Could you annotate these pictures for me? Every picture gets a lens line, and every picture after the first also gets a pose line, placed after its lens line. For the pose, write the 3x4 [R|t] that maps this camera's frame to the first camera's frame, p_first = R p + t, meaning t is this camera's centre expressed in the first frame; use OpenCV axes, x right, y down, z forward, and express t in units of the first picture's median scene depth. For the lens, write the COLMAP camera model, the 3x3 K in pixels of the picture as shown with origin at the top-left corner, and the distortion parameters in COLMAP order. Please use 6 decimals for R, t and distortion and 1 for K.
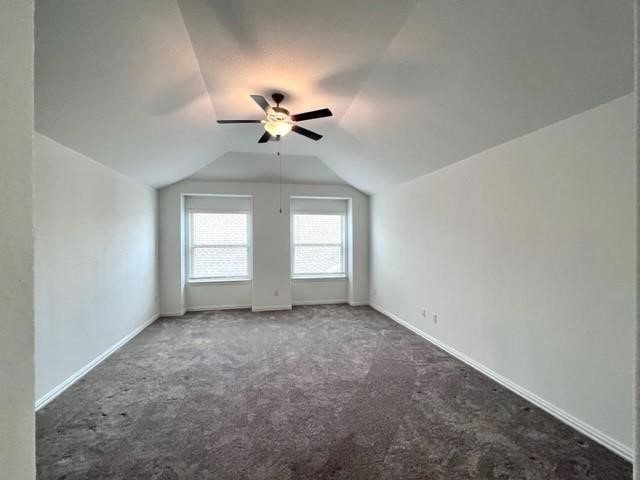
lens RADIAL K [[282.7, 0, 319.7], [0, 282.7, 239.7], [0, 0, 1]] dist [-0.002502, 0.000247]
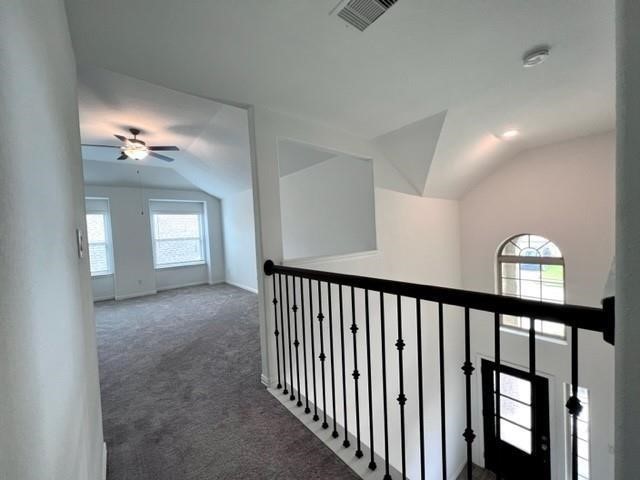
lens RADIAL K [[256.3, 0, 319.5], [0, 256.3, 239.6], [0, 0, 1]] dist [-0.001960, 0.000046]
pose [[0.885361, -0.055497, 0.461579, 0.025701], [0.047385, 0.998451, 0.029156, 0.019250], [-0.462482, -0.003941, 0.886620, -0.305007]]
